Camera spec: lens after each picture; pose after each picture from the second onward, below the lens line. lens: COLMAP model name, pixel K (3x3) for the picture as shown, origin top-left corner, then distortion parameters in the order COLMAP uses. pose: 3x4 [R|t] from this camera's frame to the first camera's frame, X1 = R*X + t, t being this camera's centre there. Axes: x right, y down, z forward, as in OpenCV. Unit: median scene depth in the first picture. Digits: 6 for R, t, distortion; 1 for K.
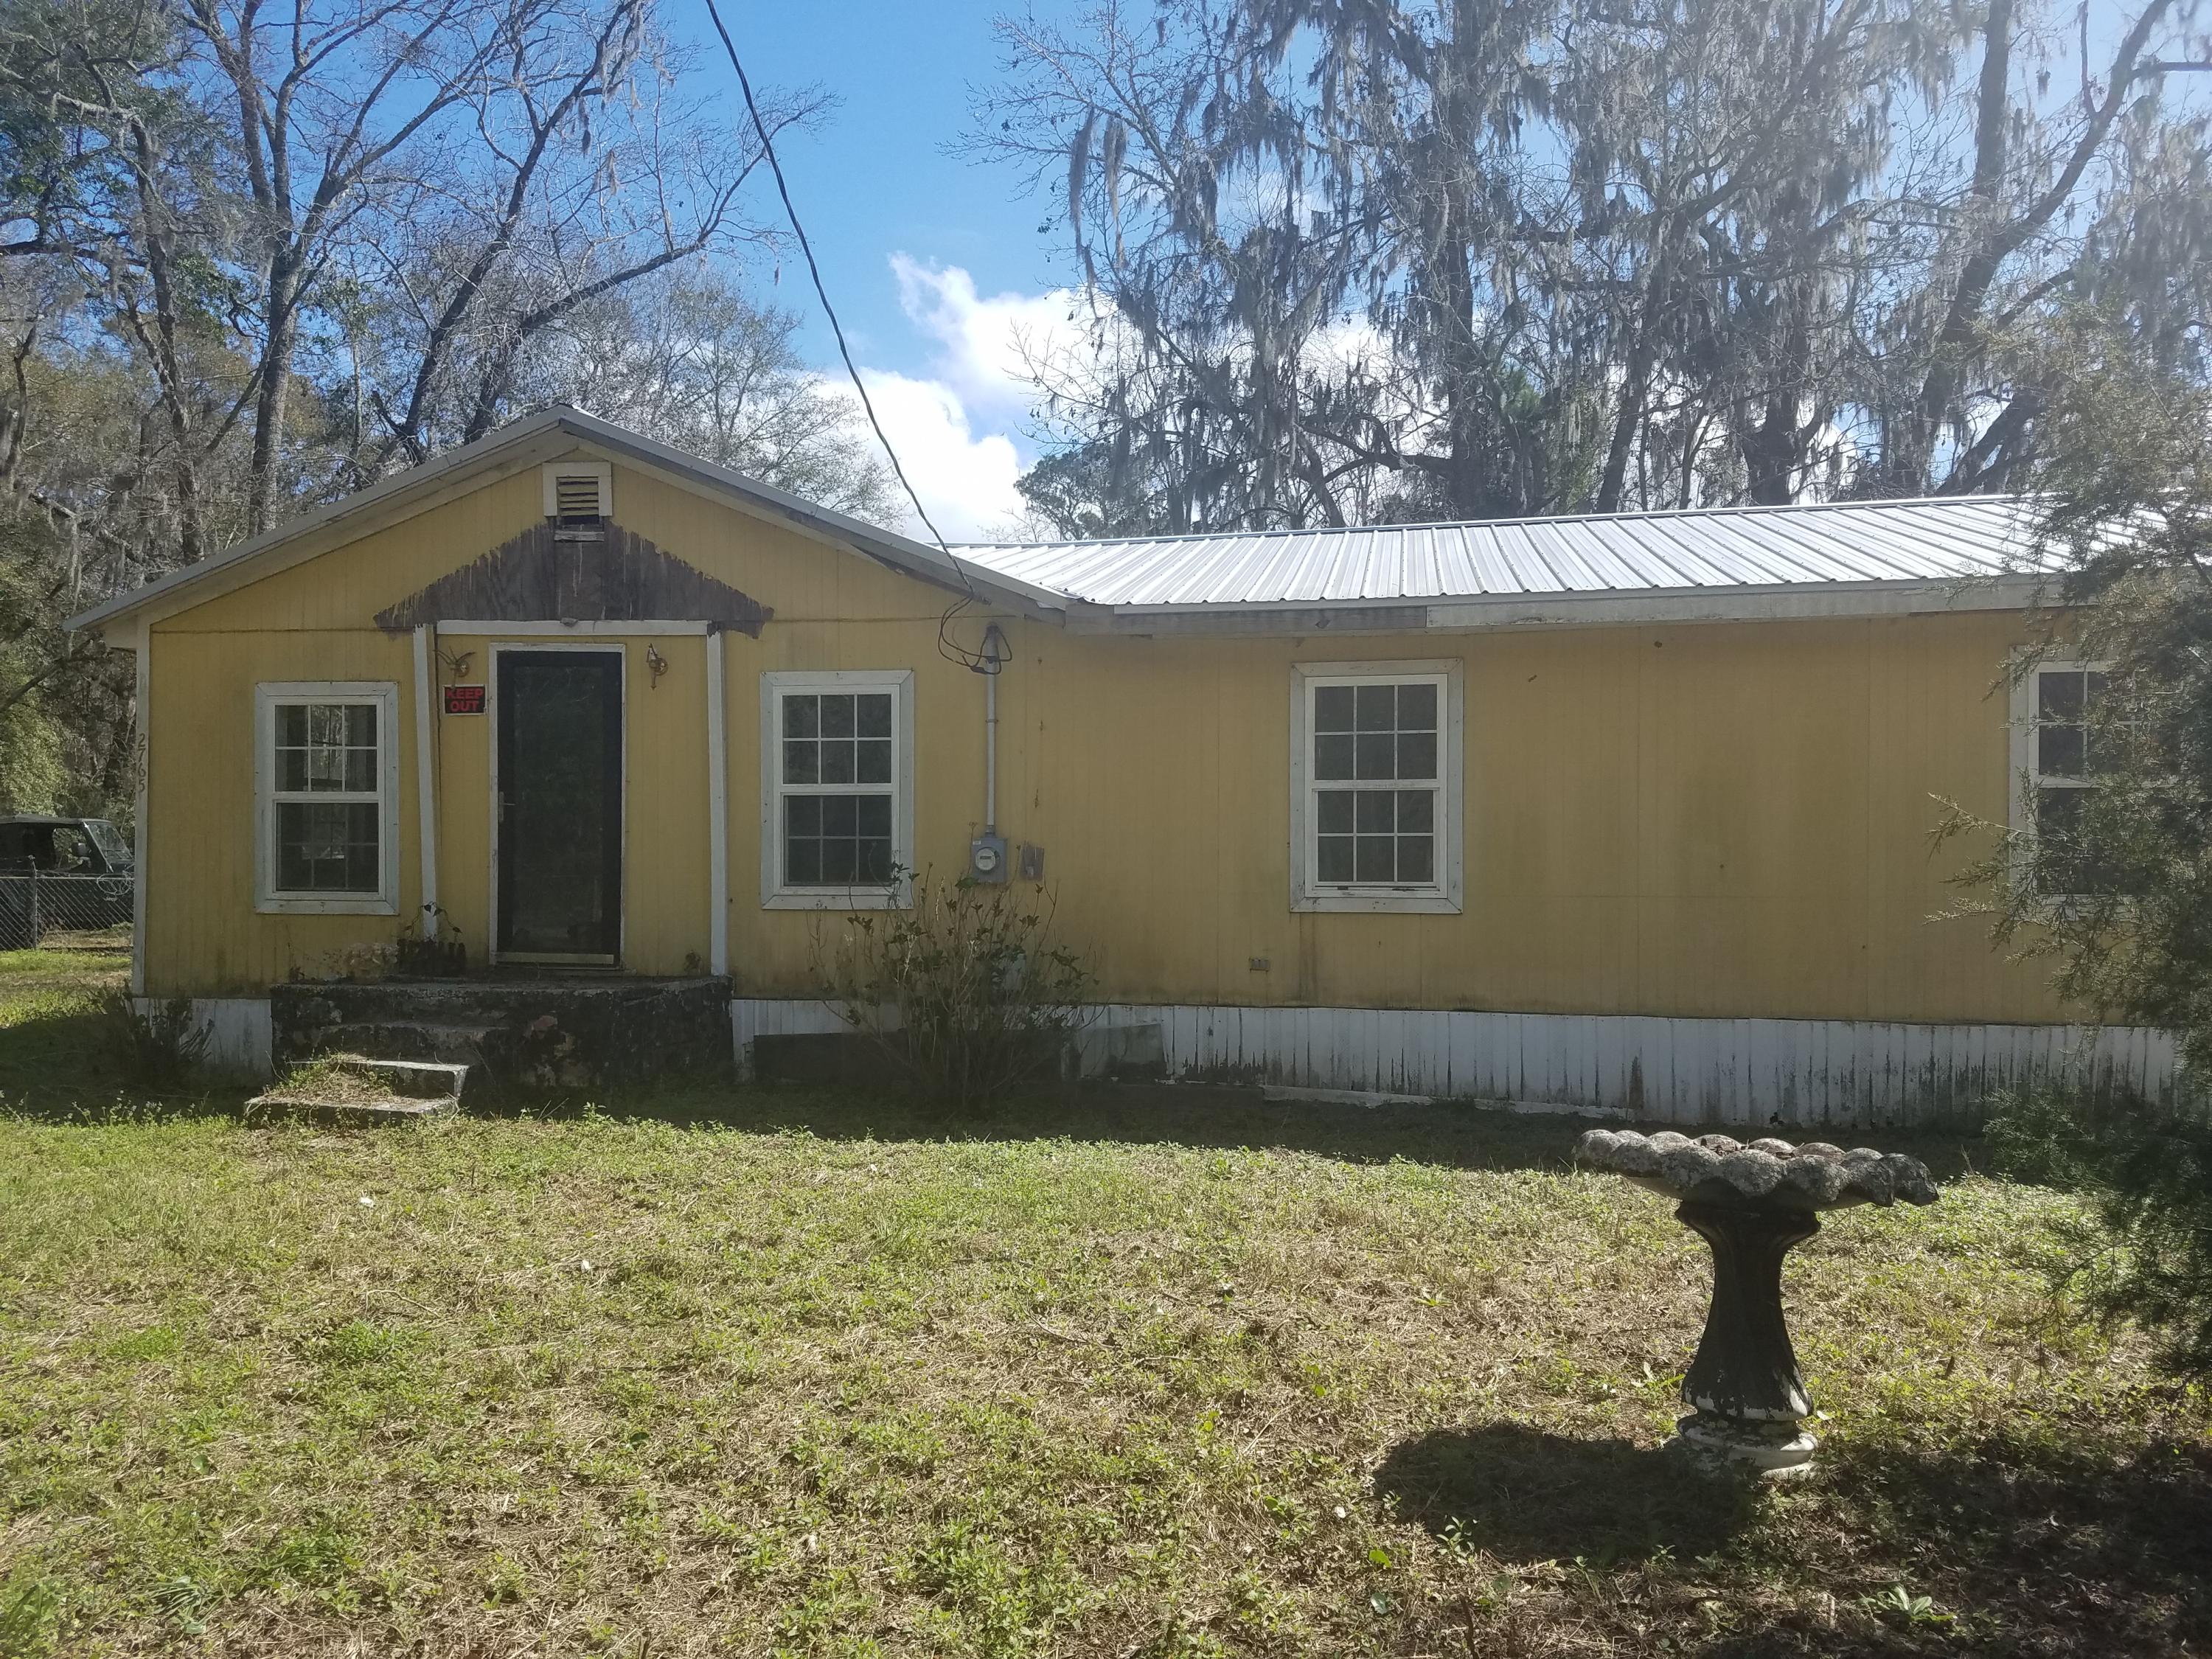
lens RADIAL K [[1716.5, 0, 1106.0], [0, 1716.5, 829.5], [0, 0, 1]] dist [0.063574, -0.003523]
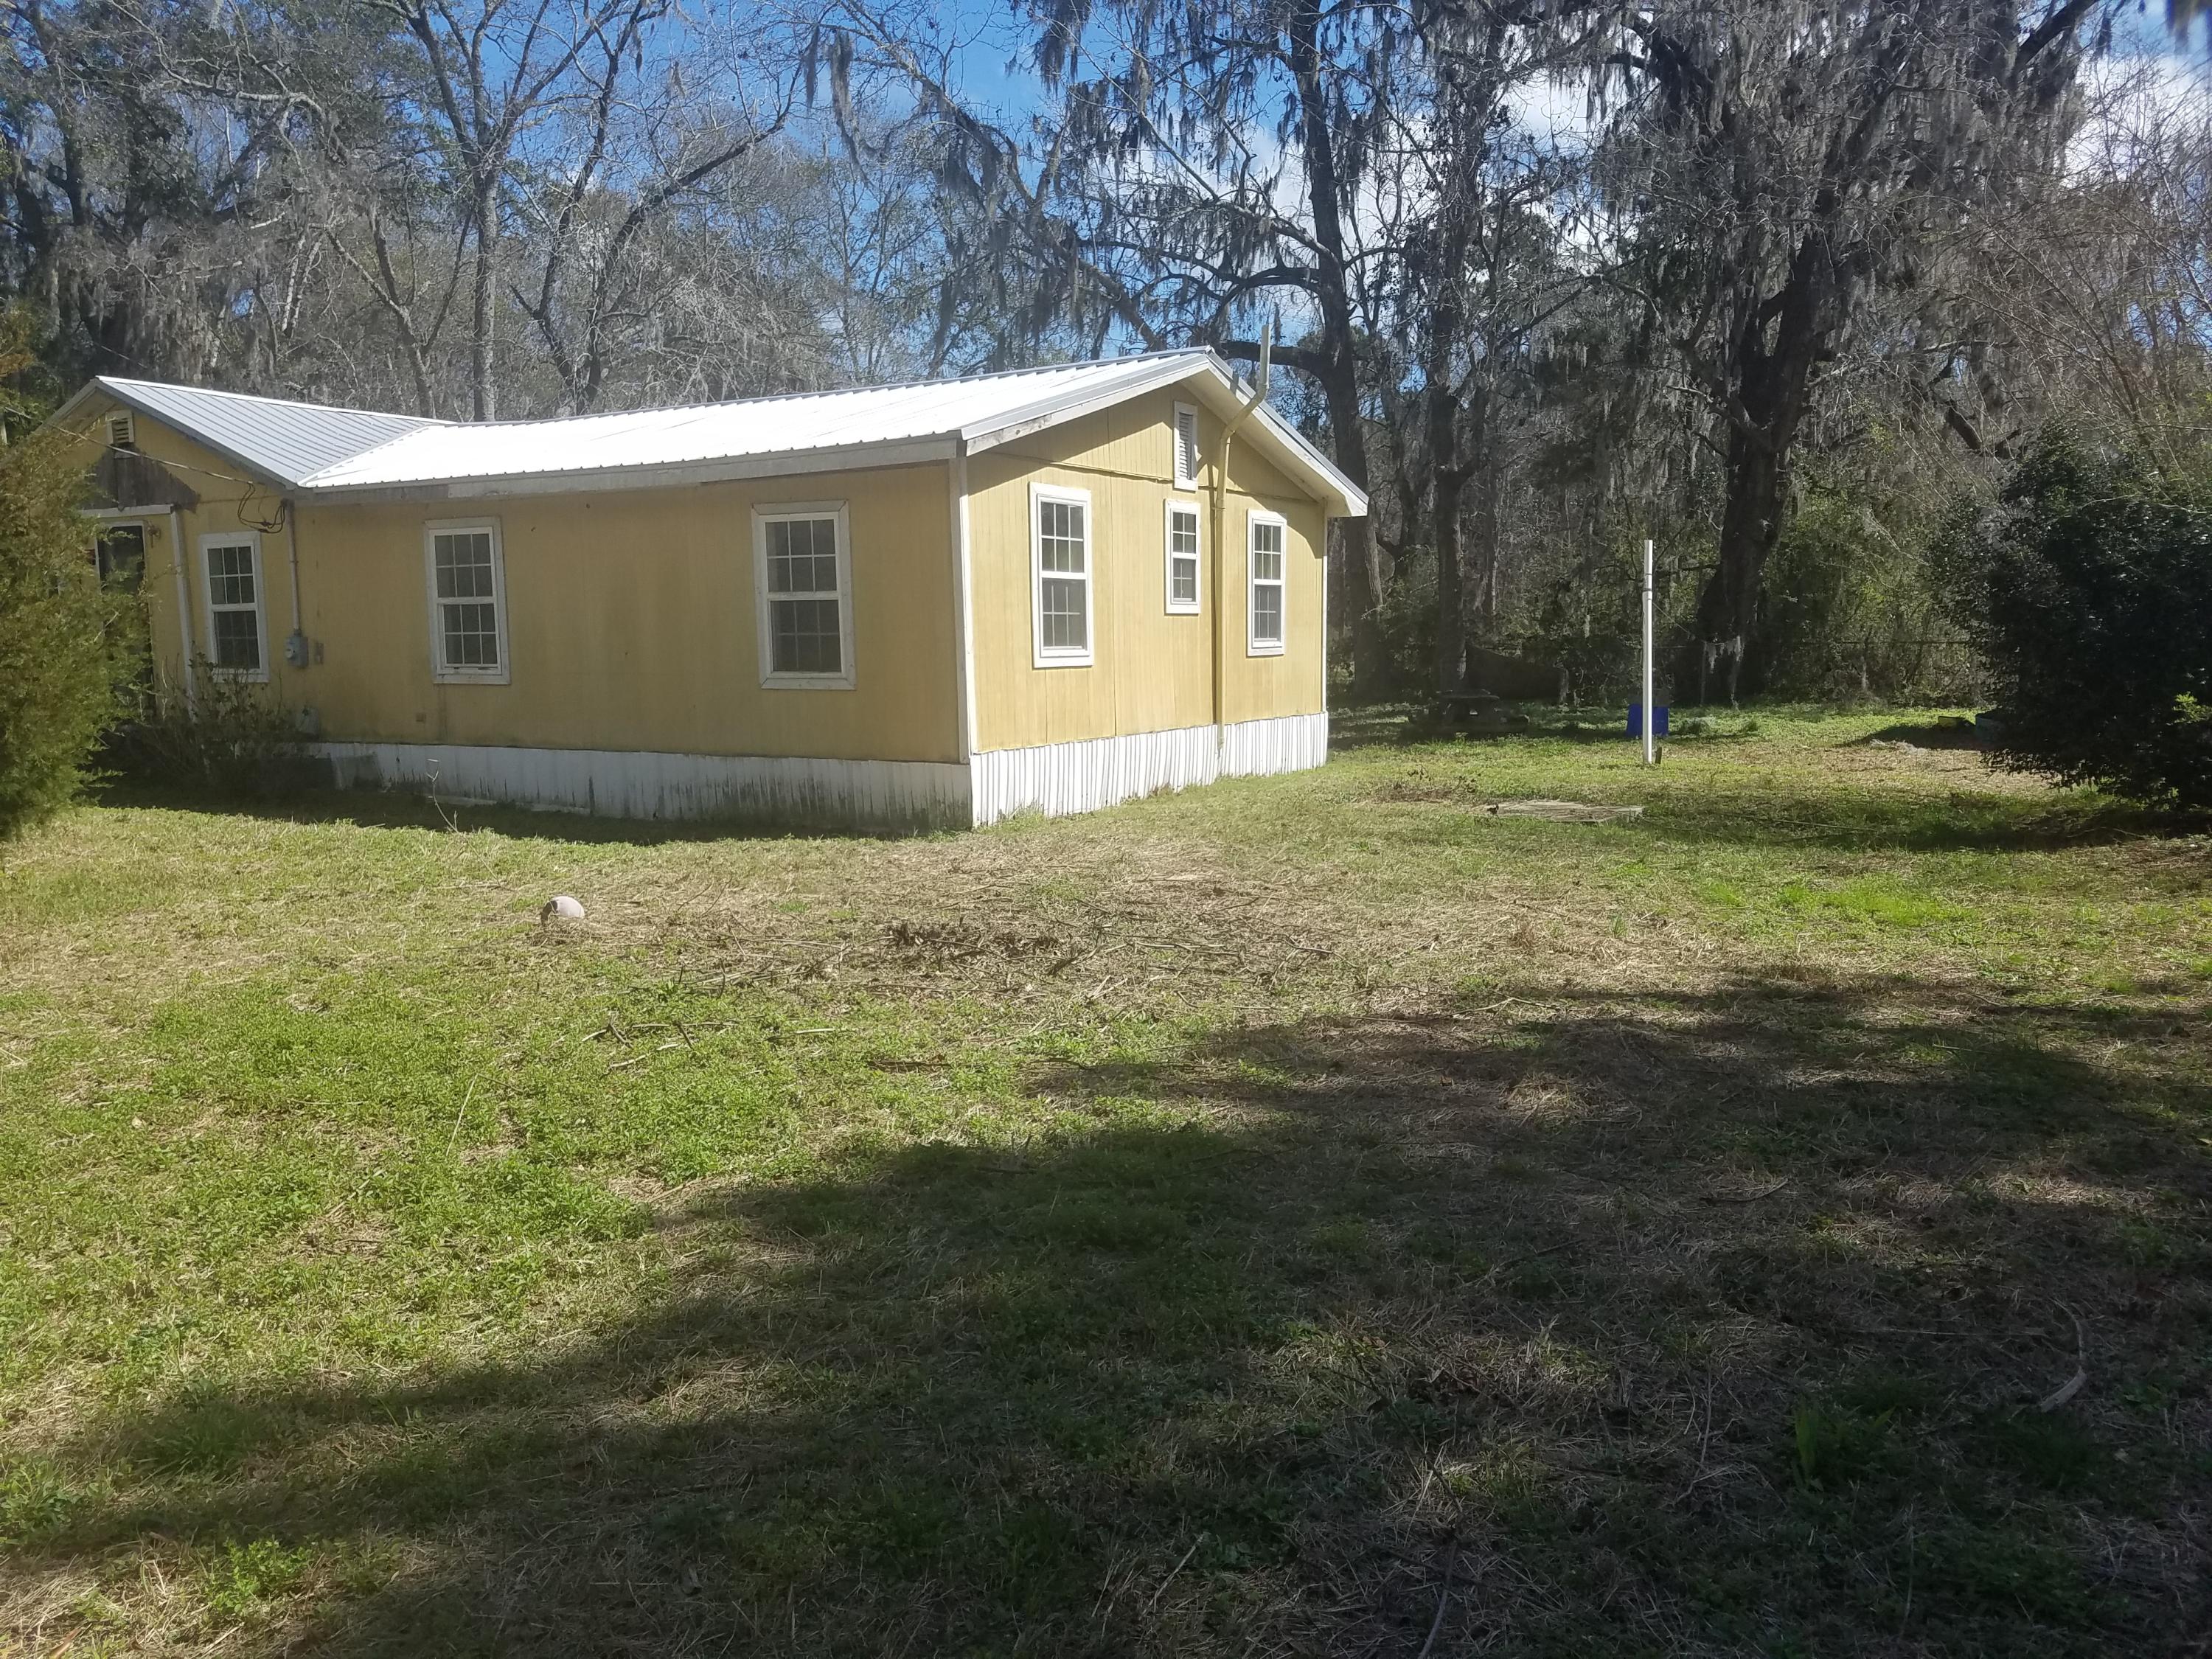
lens RADIAL K [[1675.9, 0, 1106.0], [0, 1675.9, 829.5], [0, 0, 1]] dist [0.305233, -0.576324]
pose [[0.940479, 0.025738, -0.338876, 1.158162], [0.016907, 0.992350, 0.122291, -0.002552], [0.339431, -0.120742, 0.932849, -0.266361]]
